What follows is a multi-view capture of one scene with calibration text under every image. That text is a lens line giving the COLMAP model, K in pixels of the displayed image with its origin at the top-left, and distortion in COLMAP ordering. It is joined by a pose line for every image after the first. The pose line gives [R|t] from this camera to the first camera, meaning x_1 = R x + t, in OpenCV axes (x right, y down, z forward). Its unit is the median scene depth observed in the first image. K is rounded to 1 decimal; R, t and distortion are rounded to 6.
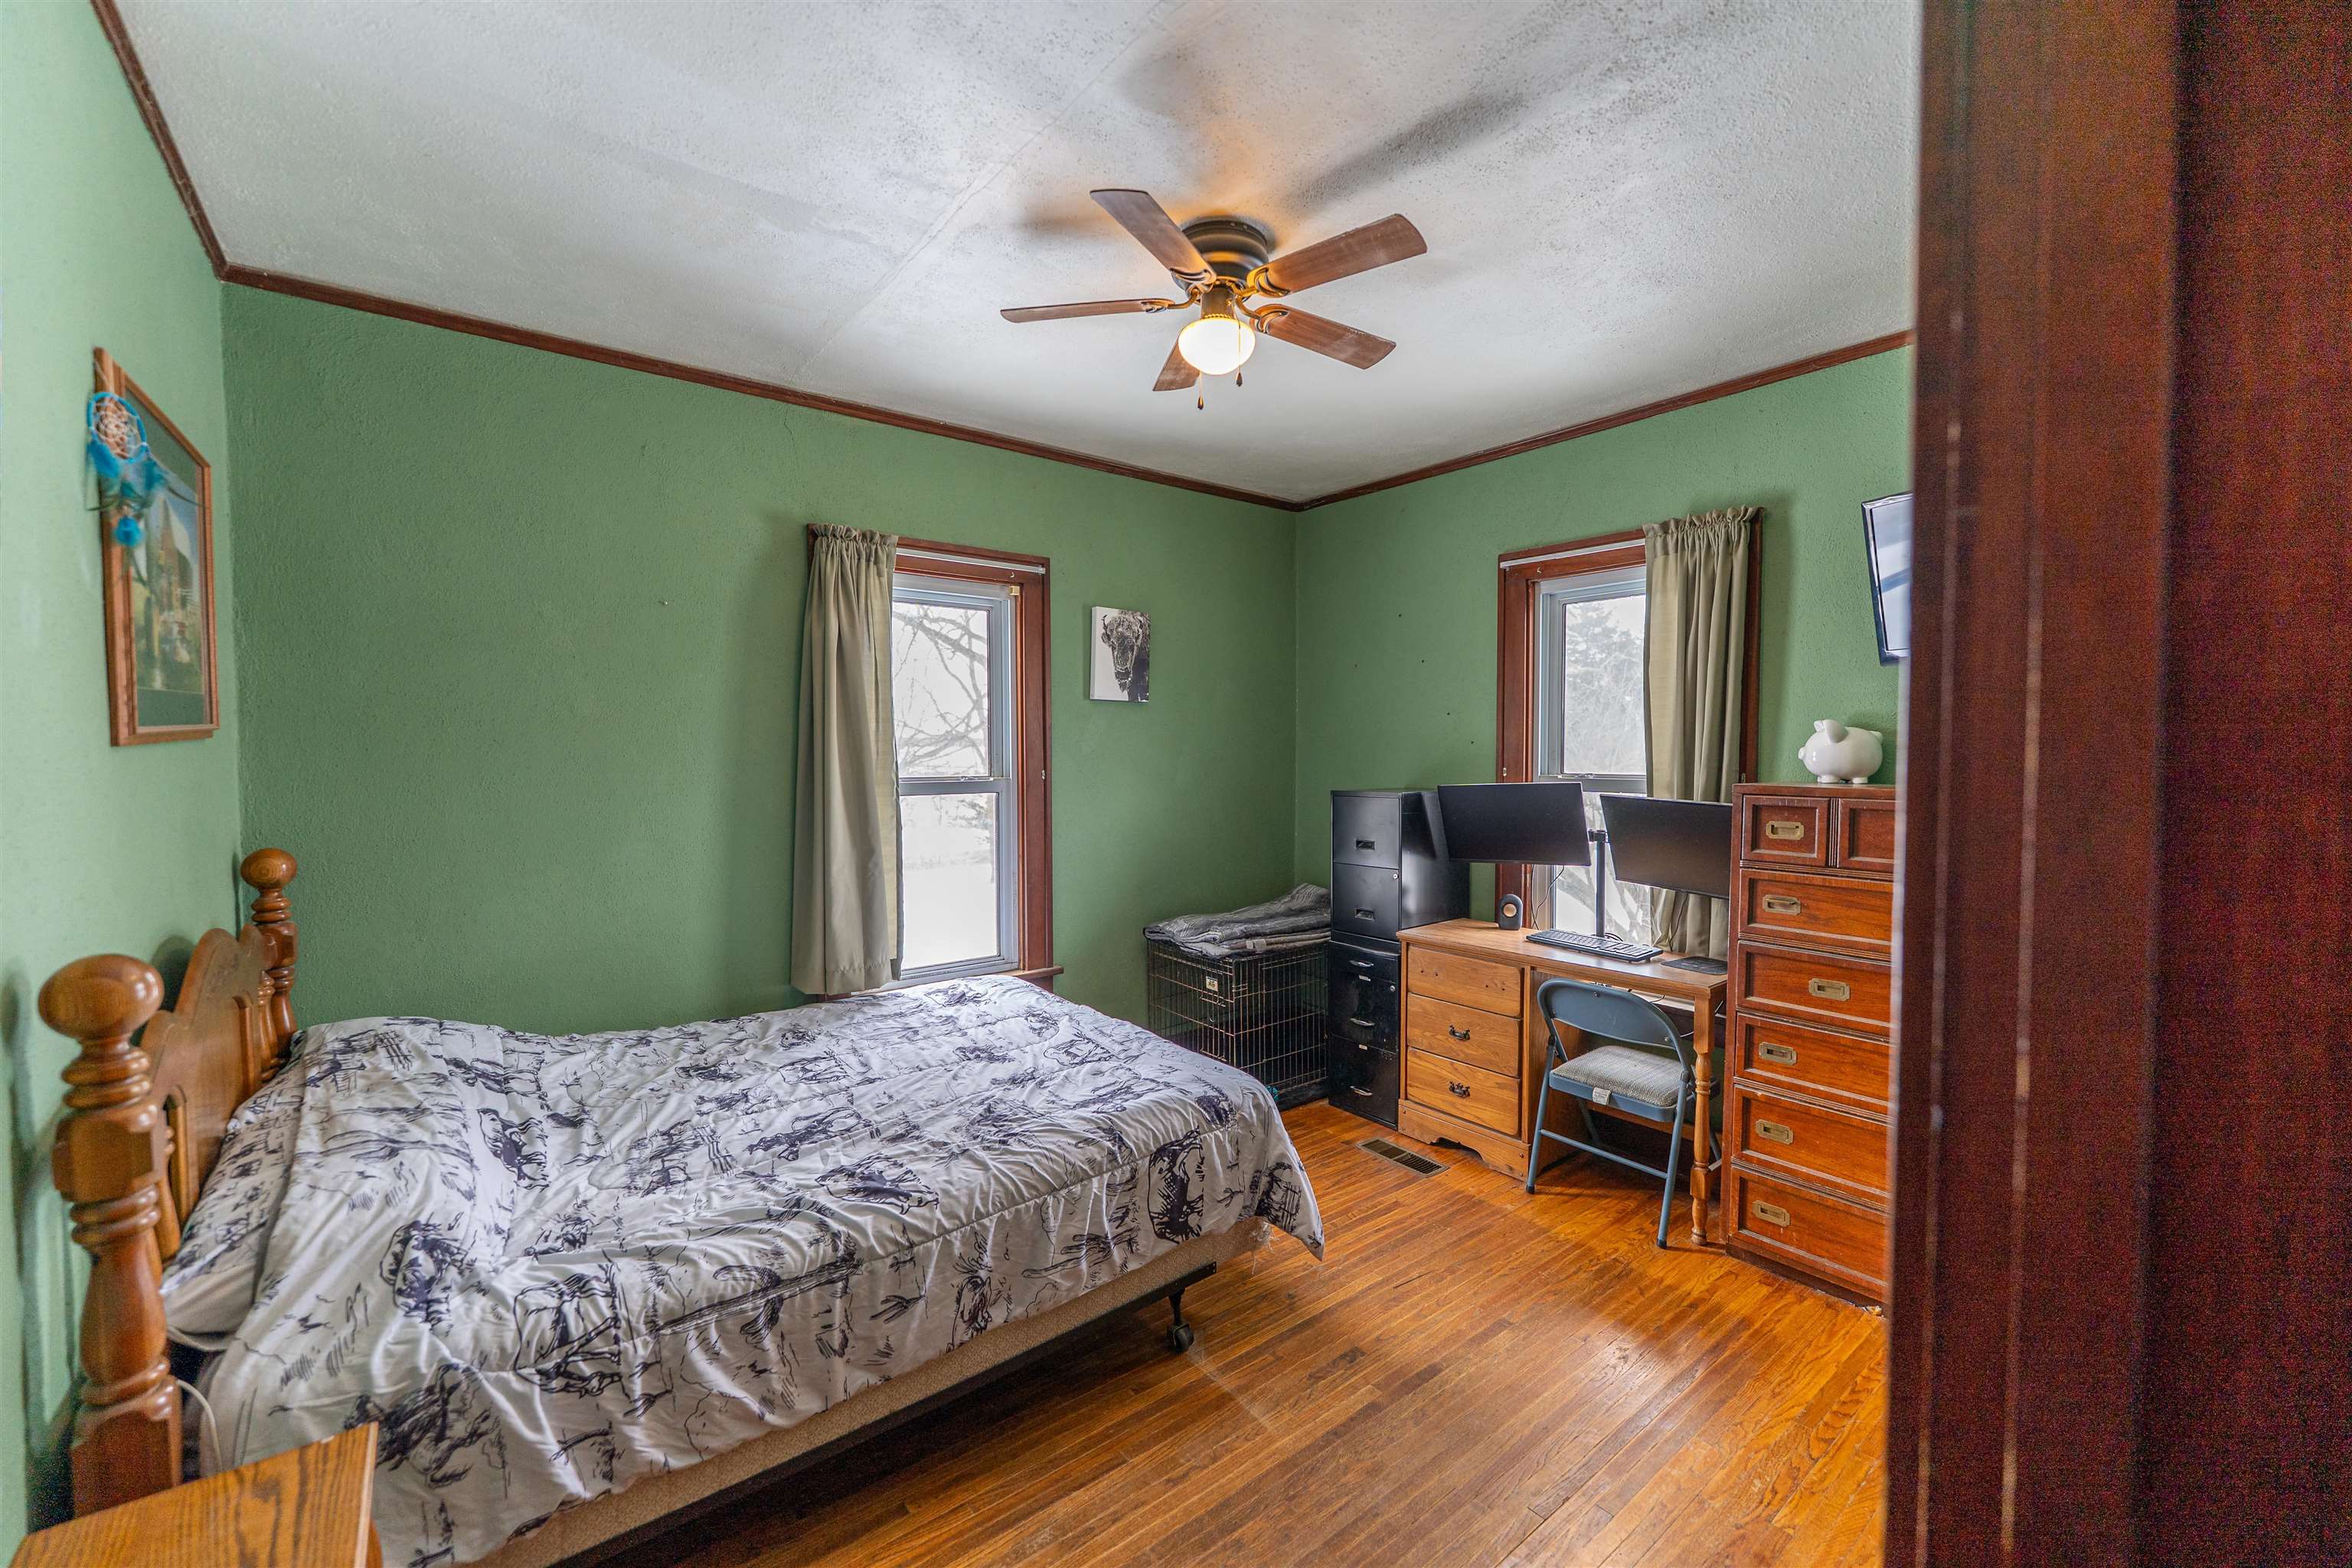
lens RADIAL K [[953.3, 0, 1171.7], [0, 953.3, 789.1], [0, 0, 1]] dist [-0.000957, -0.000605]
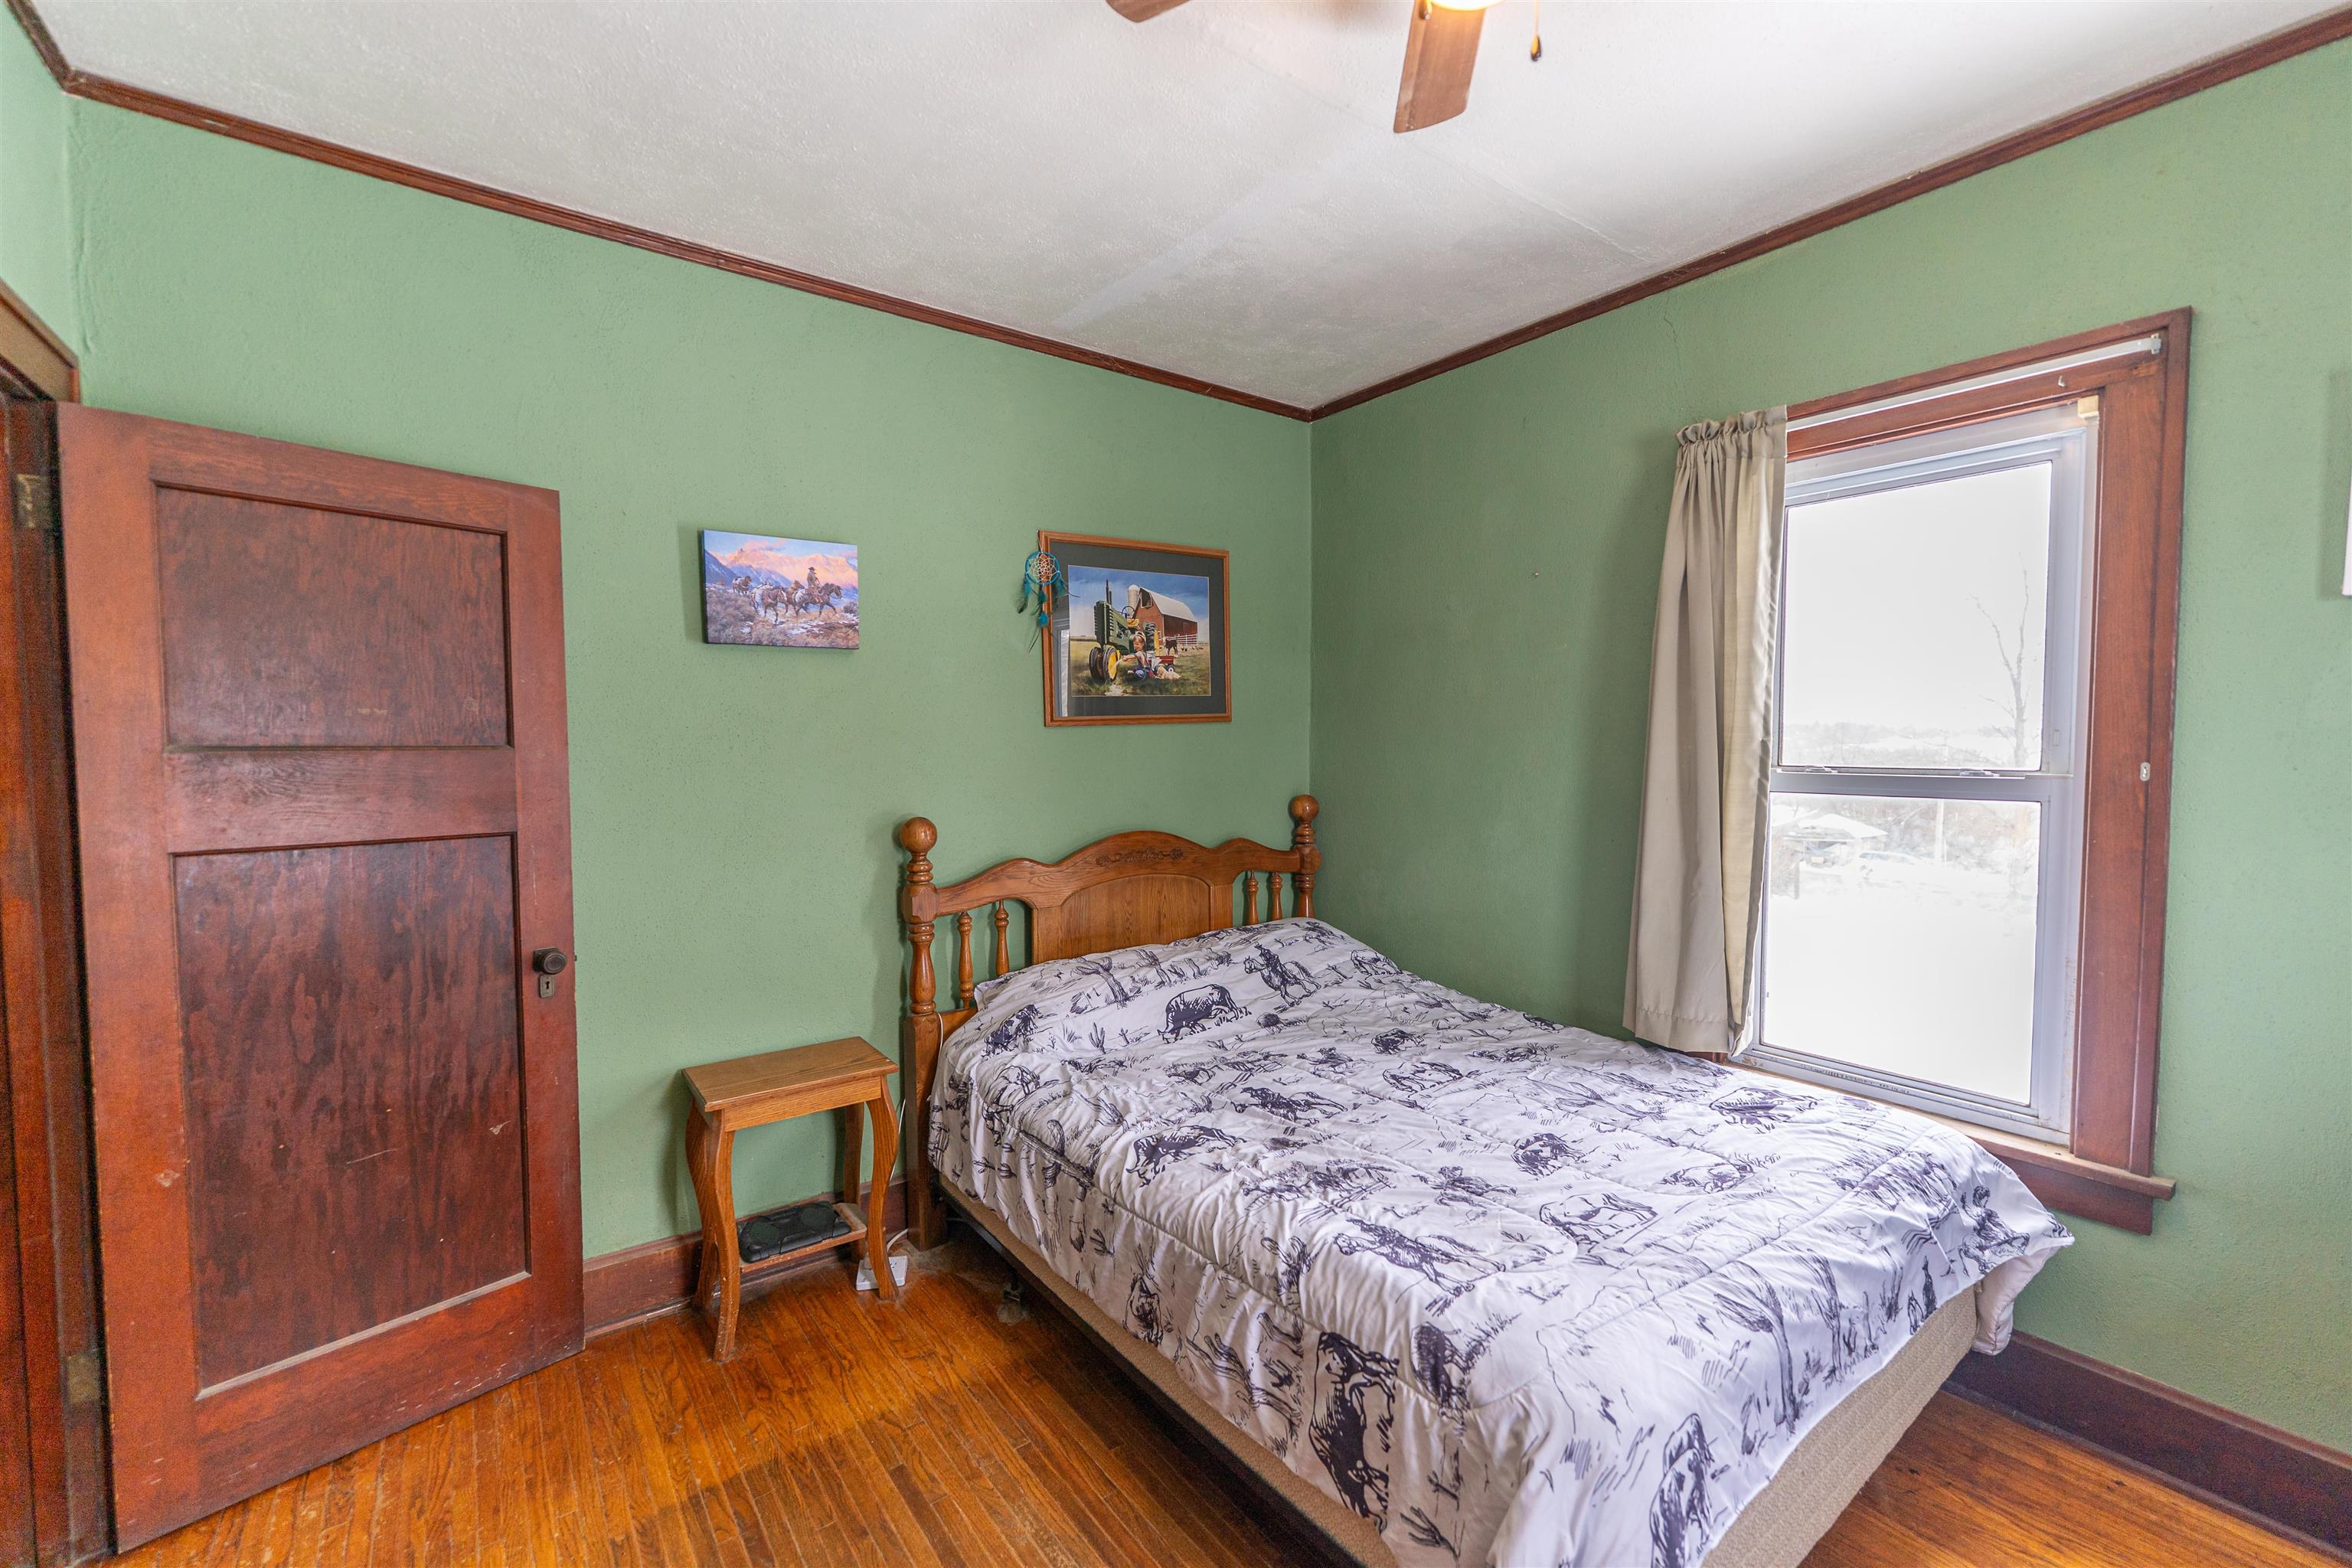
lens RADIAL K [[953.3, 0, 1171.7], [0, 953.3, 789.1], [0, 0, 1]] dist [-0.000957, -0.000605]
pose [[-0.031436, 0.051482, -0.998179, 0.547249], [-0.038425, 0.997872, 0.052677, -0.020596], [0.998767, 0.040011, -0.029391, 0.791334]]
